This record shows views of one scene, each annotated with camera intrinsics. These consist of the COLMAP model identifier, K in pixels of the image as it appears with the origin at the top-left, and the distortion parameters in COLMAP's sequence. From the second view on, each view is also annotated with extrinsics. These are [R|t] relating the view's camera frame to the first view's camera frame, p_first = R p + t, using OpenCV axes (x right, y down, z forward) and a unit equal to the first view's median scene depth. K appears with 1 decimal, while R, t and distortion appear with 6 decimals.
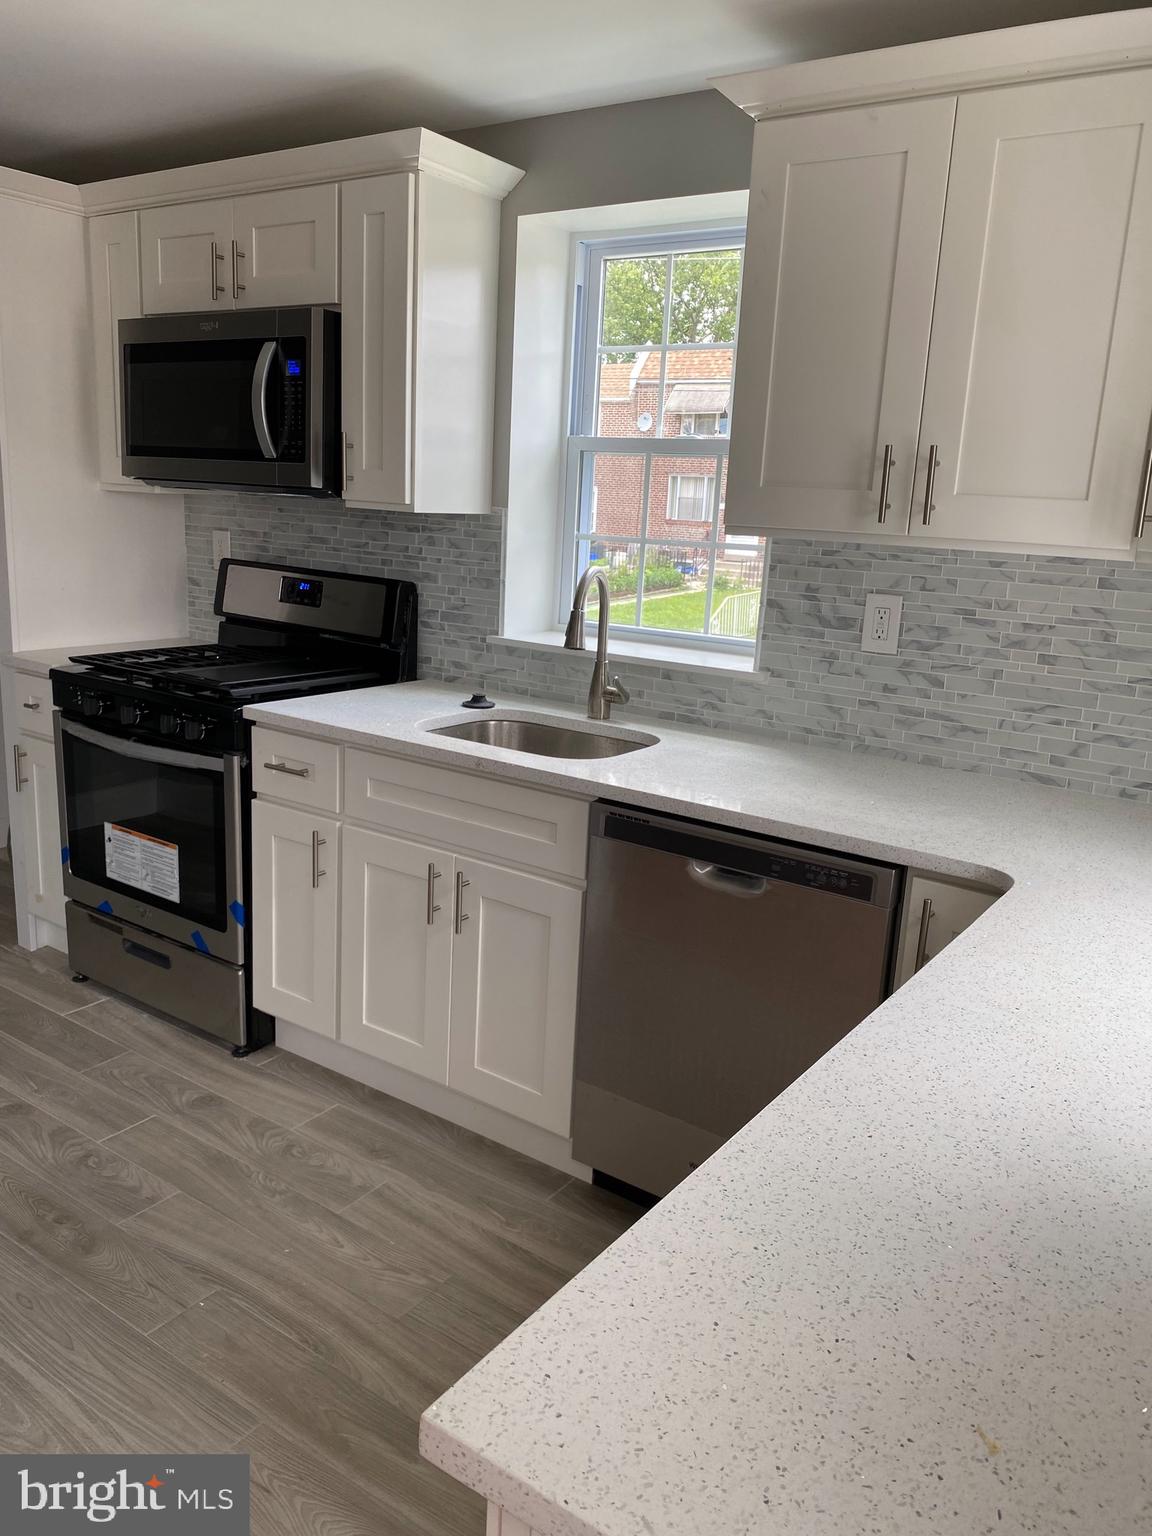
lens RADIAL K [[1185.4, 0, 571.9], [0, 1185.4, 770.7], [0, 0, 1]] dist [0.004739, 0.001811]
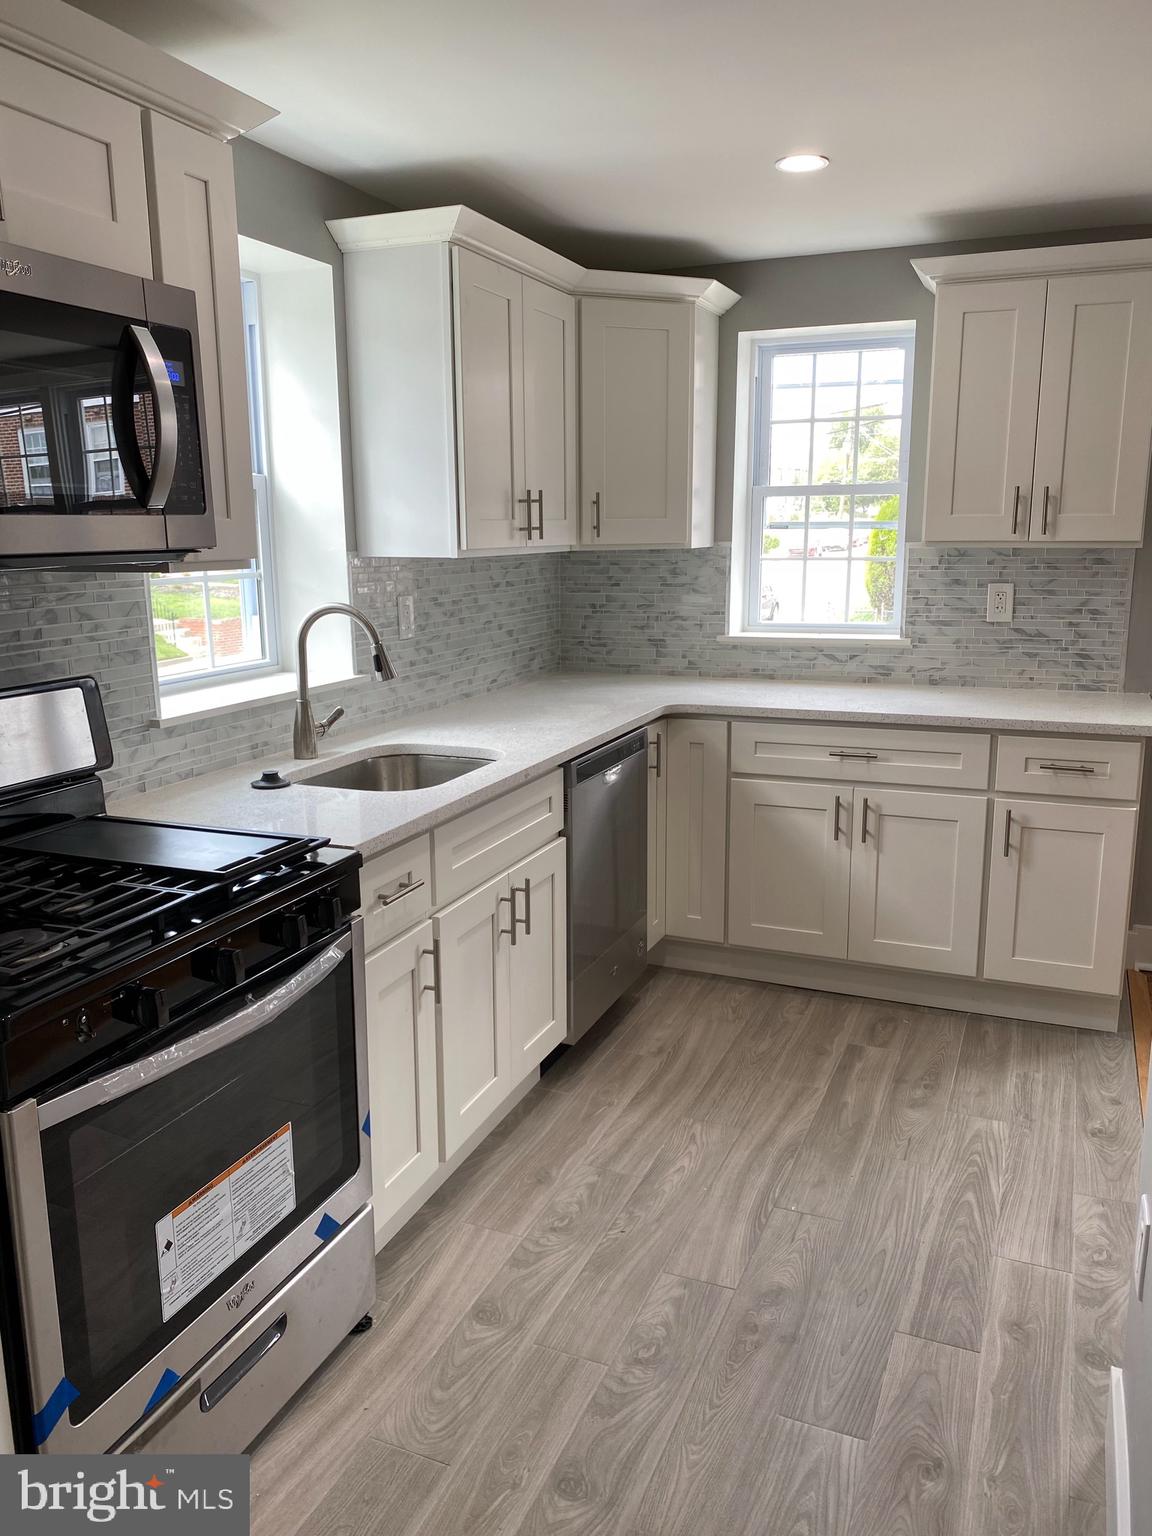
lens RADIAL K [[1167.2, 0, 585.0], [0, 1167.2, 766.3], [0, 0, 1]] dist [0.059653, -0.074576]
pose [[-0.220793, -0.240775, 0.945134, -1.103300], [0.222967, 0.930927, 0.289243, -0.311446], [-0.949493, 0.274596, -0.151857, 1.077206]]
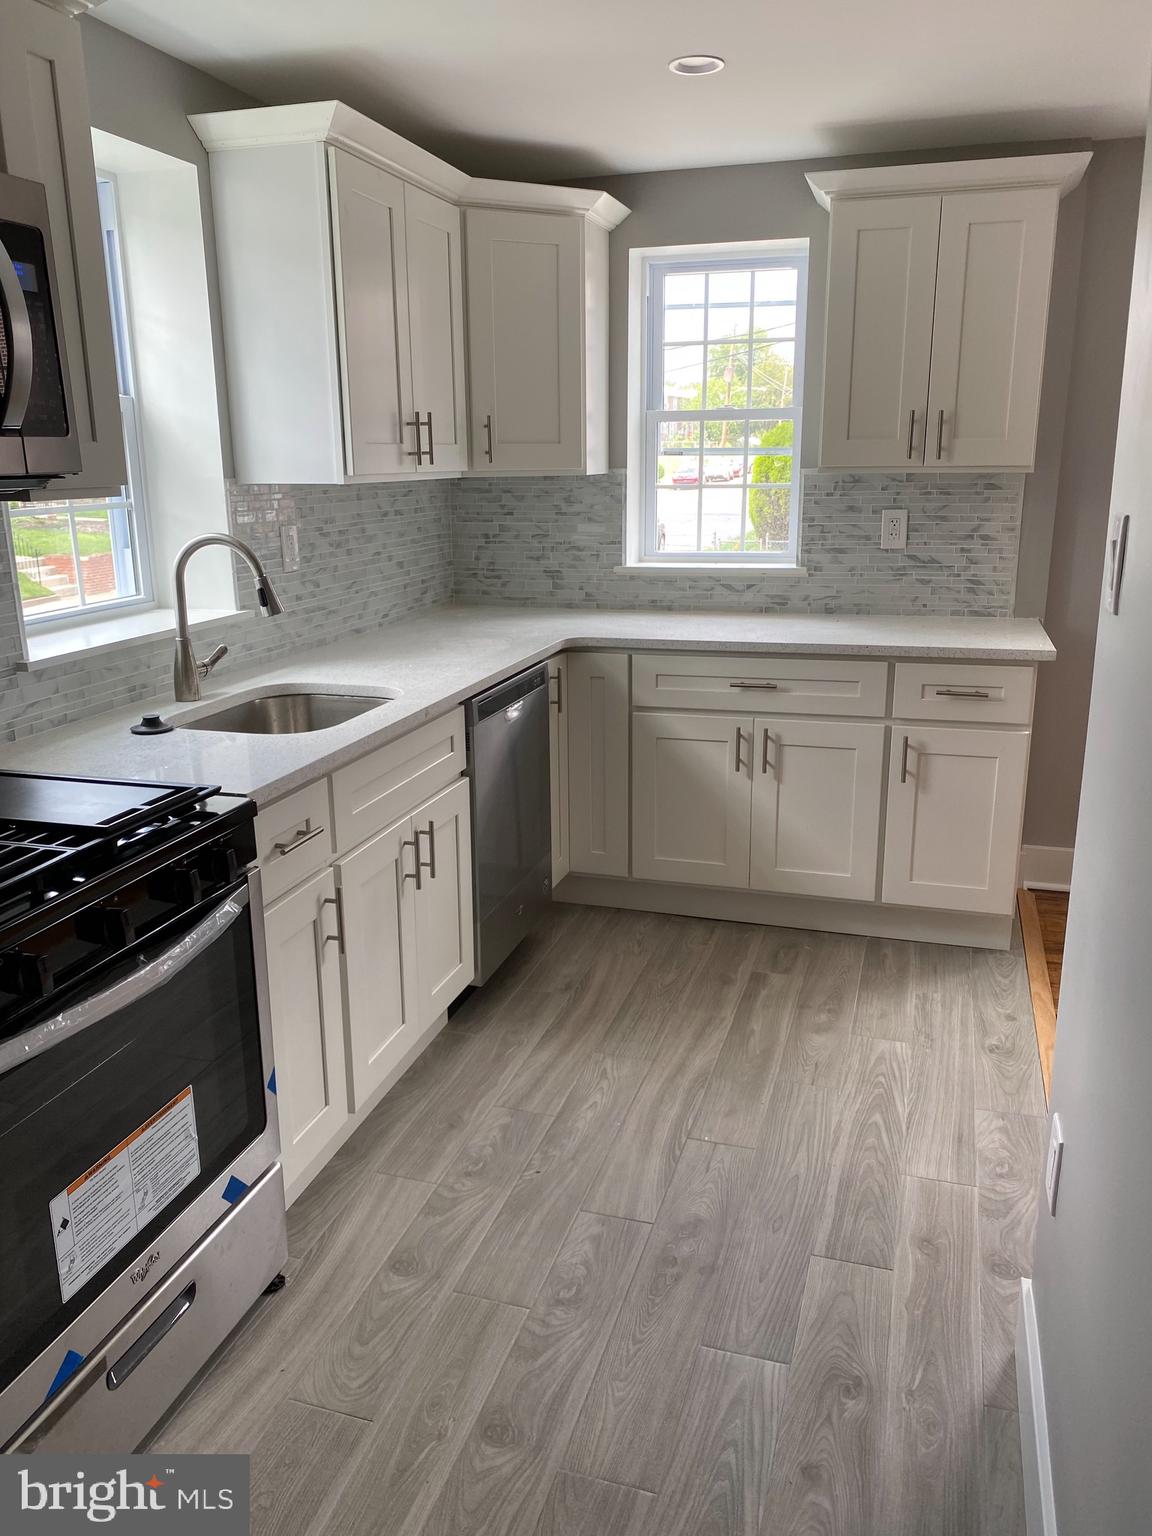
lens RADIAL K [[1160.6, 0, 575.3], [0, 1160.6, 767.3], [0, 0, 1]] dist [0.041501, -0.056025]
pose [[-0.309243, -0.288457, 0.906180, -1.062126], [0.215798, 0.906744, 0.362280, -0.305024], [-0.926175, 0.307585, -0.218156, 1.083812]]
